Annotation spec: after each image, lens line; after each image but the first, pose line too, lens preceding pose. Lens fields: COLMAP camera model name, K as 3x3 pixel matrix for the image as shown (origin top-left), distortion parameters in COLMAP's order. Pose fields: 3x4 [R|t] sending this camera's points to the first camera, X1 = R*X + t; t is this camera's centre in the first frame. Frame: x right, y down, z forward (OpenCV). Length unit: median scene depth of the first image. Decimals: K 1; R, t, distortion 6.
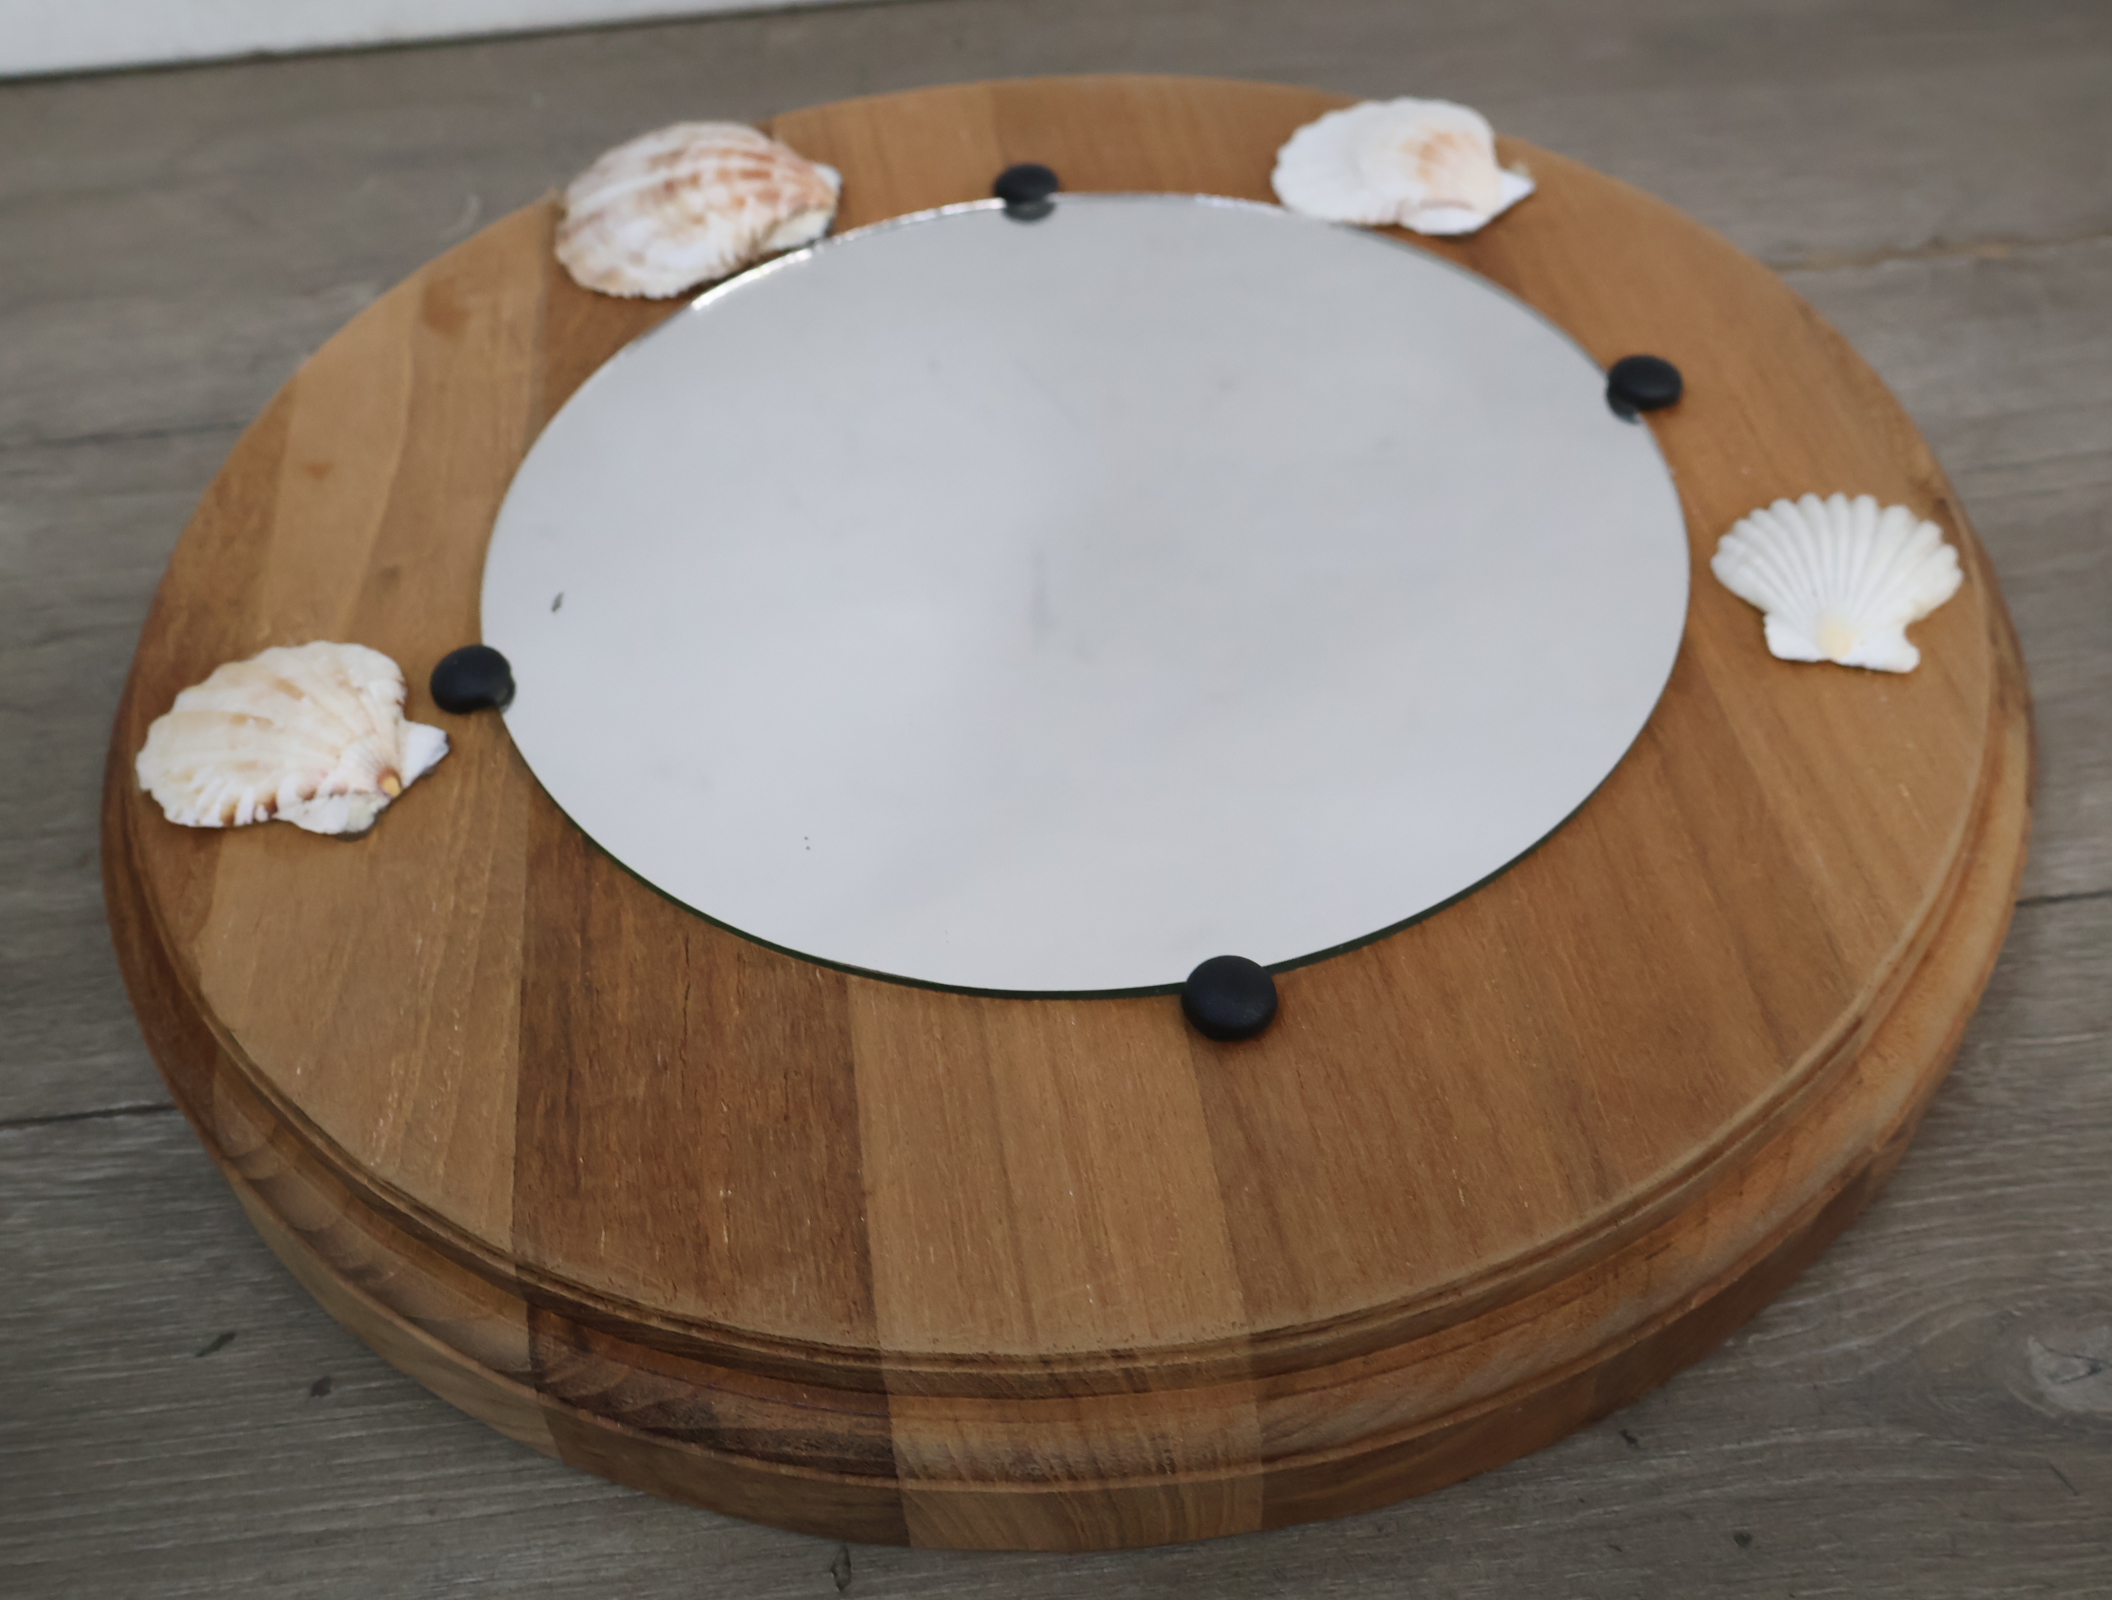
lens RADIAL K [[2295.4, 0, 1051.6], [0, 2295.4, 794.3], [0, 0, 1]] dist [0.002409, 0.020262]
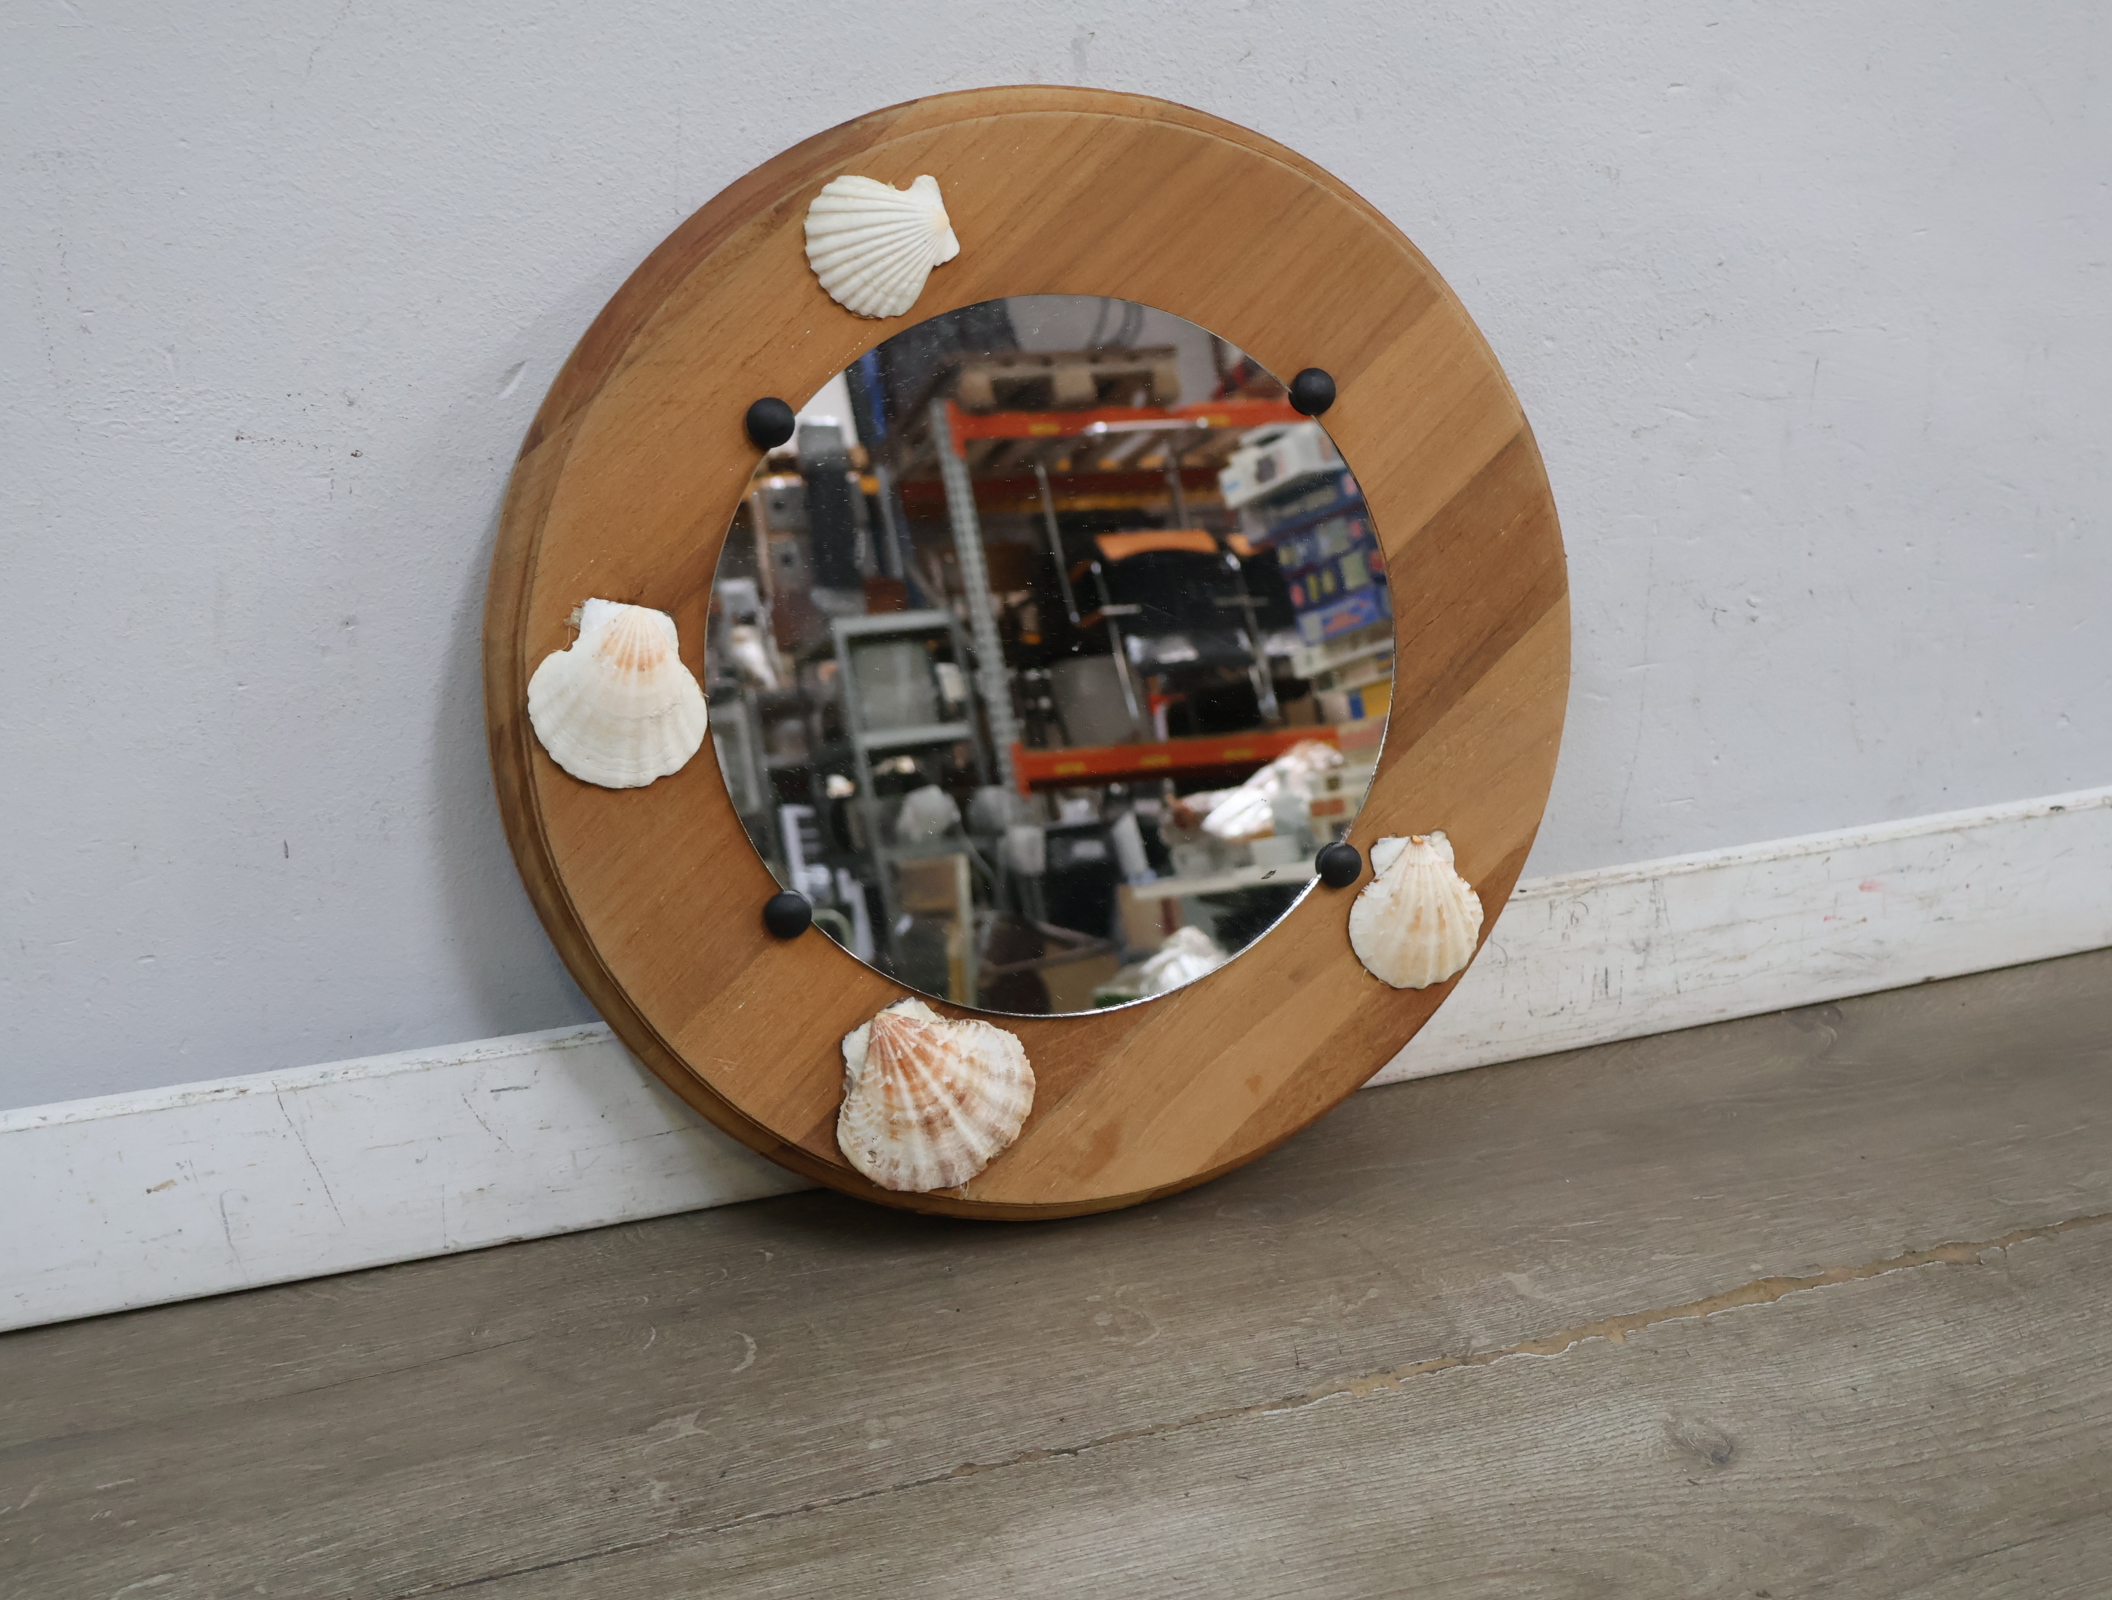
lens RADIAL K [[2152.1, 0, 1032.4], [0, 2152.1, 819.5], [0, 0, 1]] dist [0.011936, -0.007868]
pose [[-0.563955, -0.797192, -0.215498, 0.334509], [0.401928, -0.492933, 0.771668, -1.713057], [-0.721394, 0.348571, 0.598406, 0.164347]]
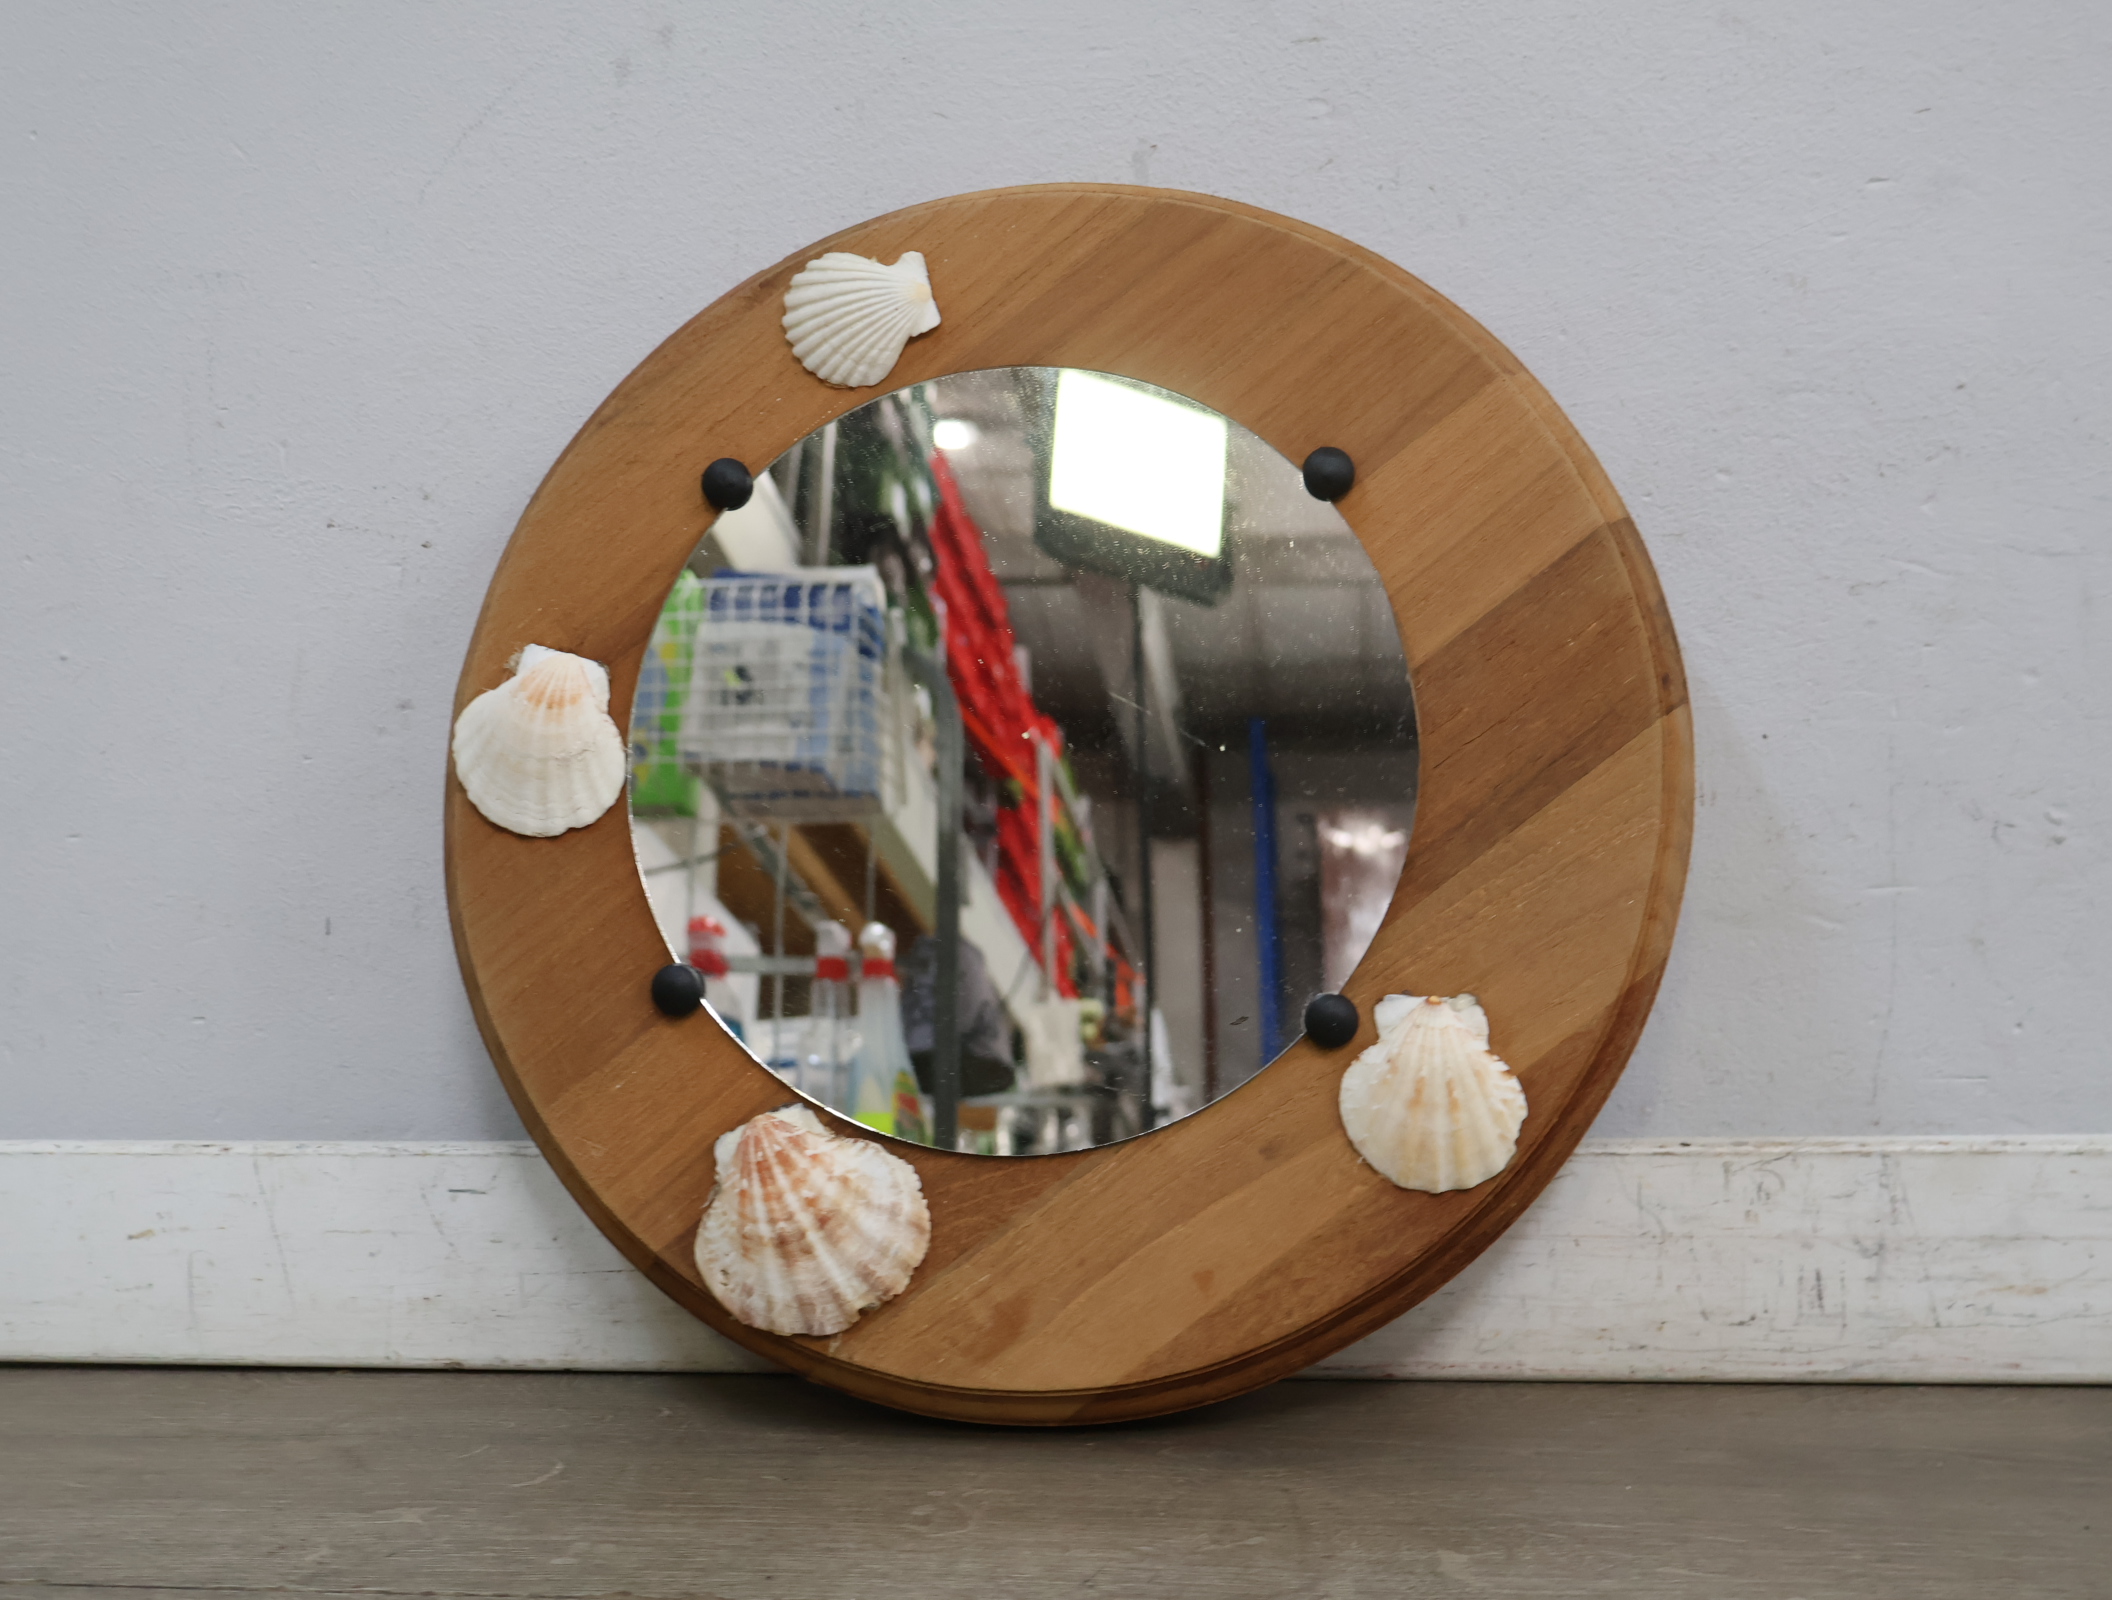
lens RADIAL K [[2147.4, 0, 1049.2], [0, 2147.4, 799.4], [0, 0, 1]] dist [0.011494, 0.004519]
pose [[-0.480331, -0.838826, 0.256229, -0.475688], [0.739745, -0.230487, 0.632181, -1.226346], [-0.471232, 0.493200, 0.731227, -0.010914]]
